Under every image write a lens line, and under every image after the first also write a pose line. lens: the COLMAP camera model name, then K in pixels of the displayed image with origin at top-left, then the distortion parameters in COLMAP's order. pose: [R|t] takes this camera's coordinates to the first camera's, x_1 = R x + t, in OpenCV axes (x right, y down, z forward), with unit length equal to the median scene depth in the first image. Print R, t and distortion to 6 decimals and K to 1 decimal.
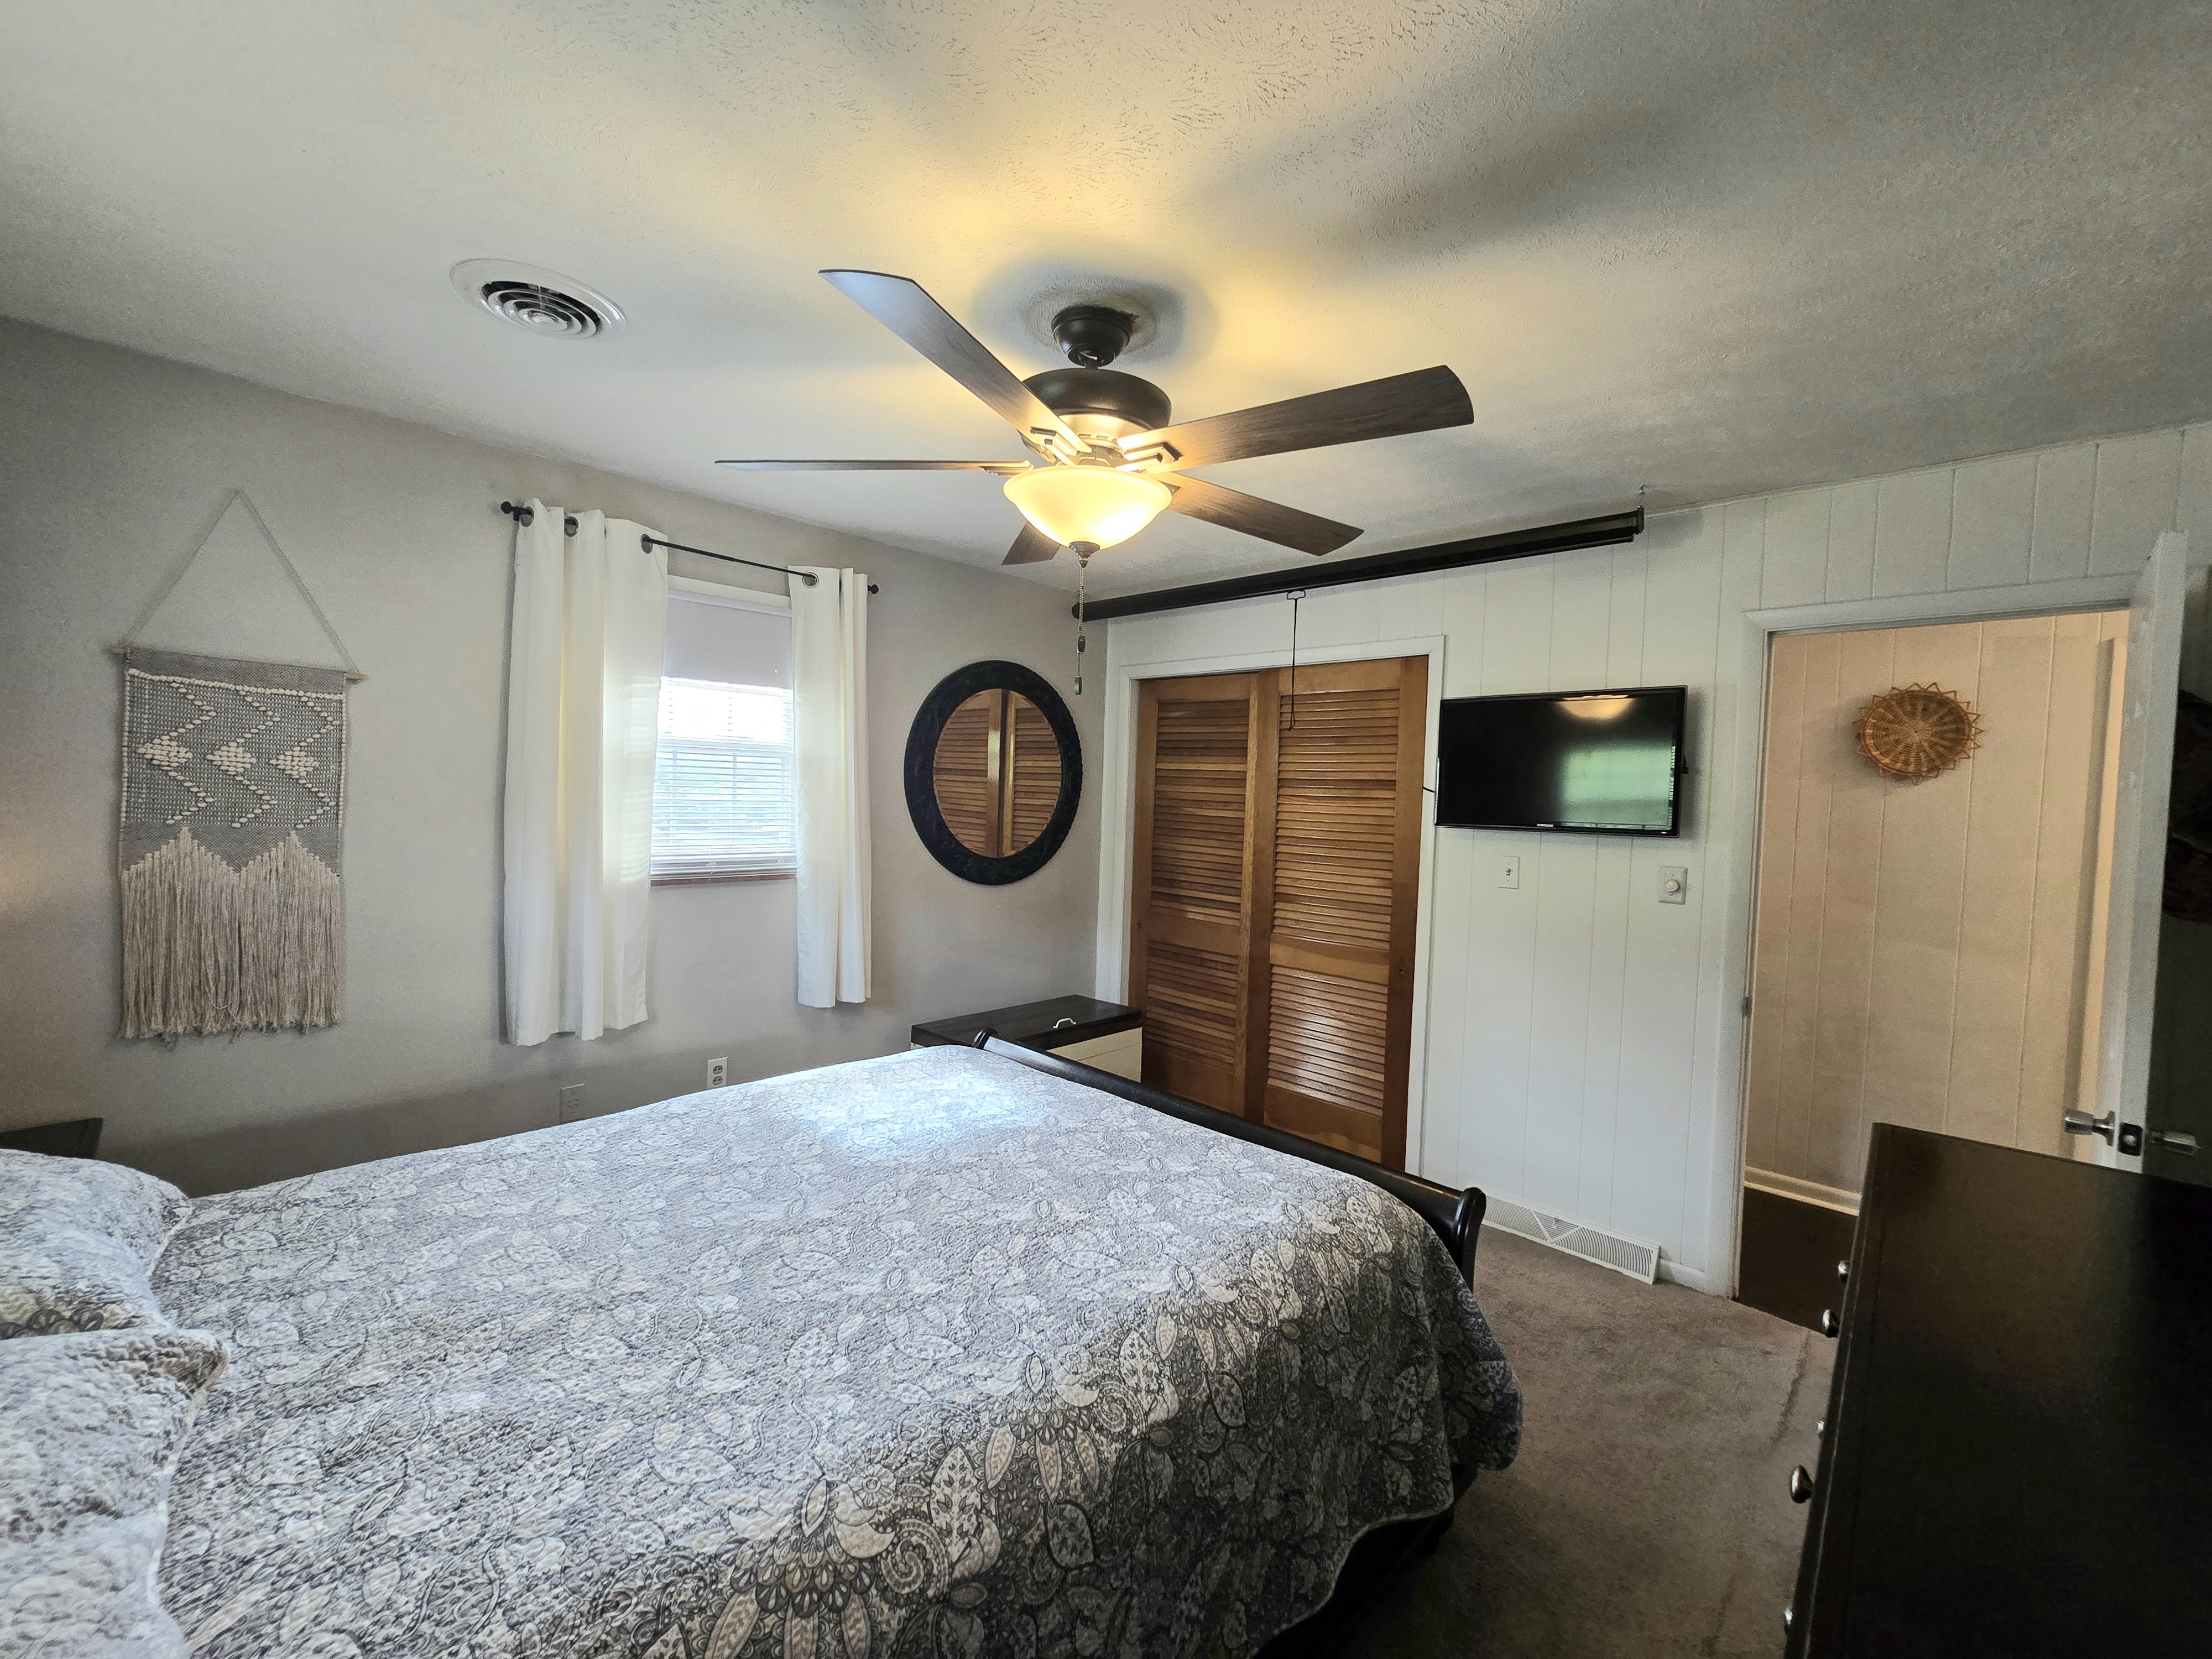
lens RADIAL K [[899.8, 0, 1106.0], [0, 899.8, 829.5], [0, 0, 1]] dist [-0.003613, 0.000528]
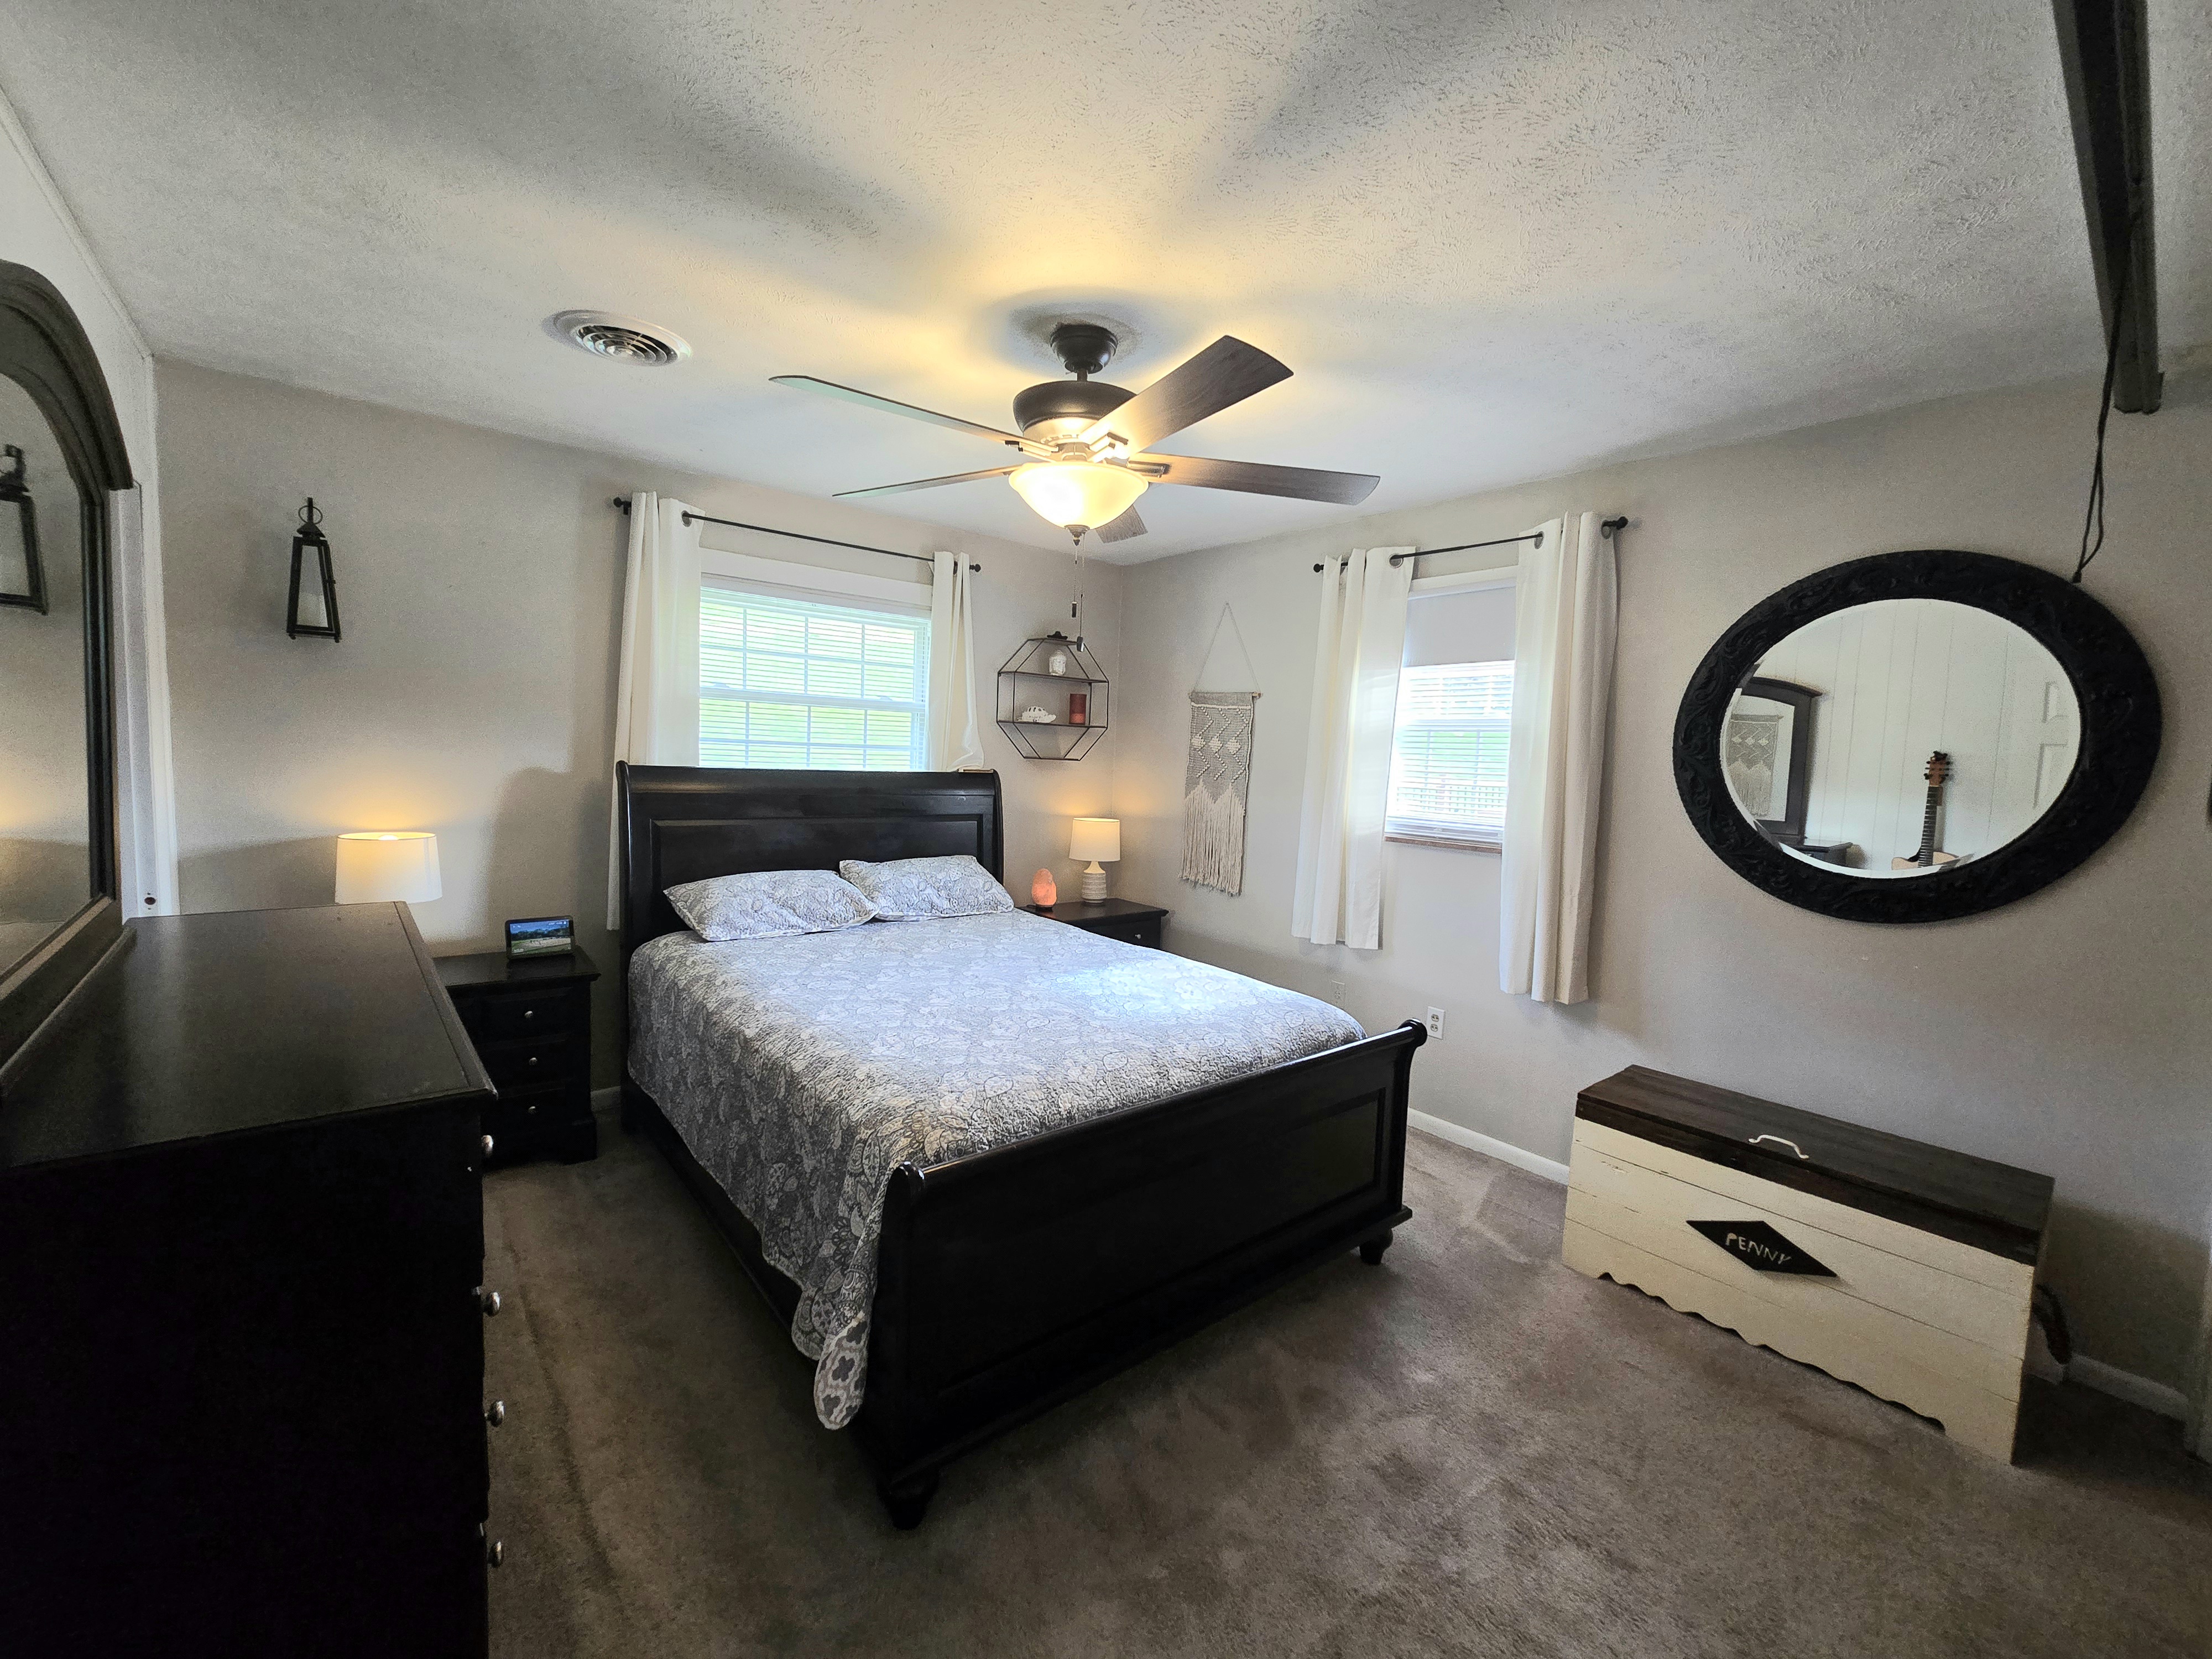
lens RADIAL K [[899.8, 0, 1106.0], [0, 899.8, 829.5], [0, 0, 1]] dist [-0.003613, 0.000528]
pose [[-0.118278, 0.047920, -0.991824, 0.830213], [-0.081187, 0.995024, 0.057757, 0.008762], [0.989656, 0.087354, -0.113799, 0.847819]]
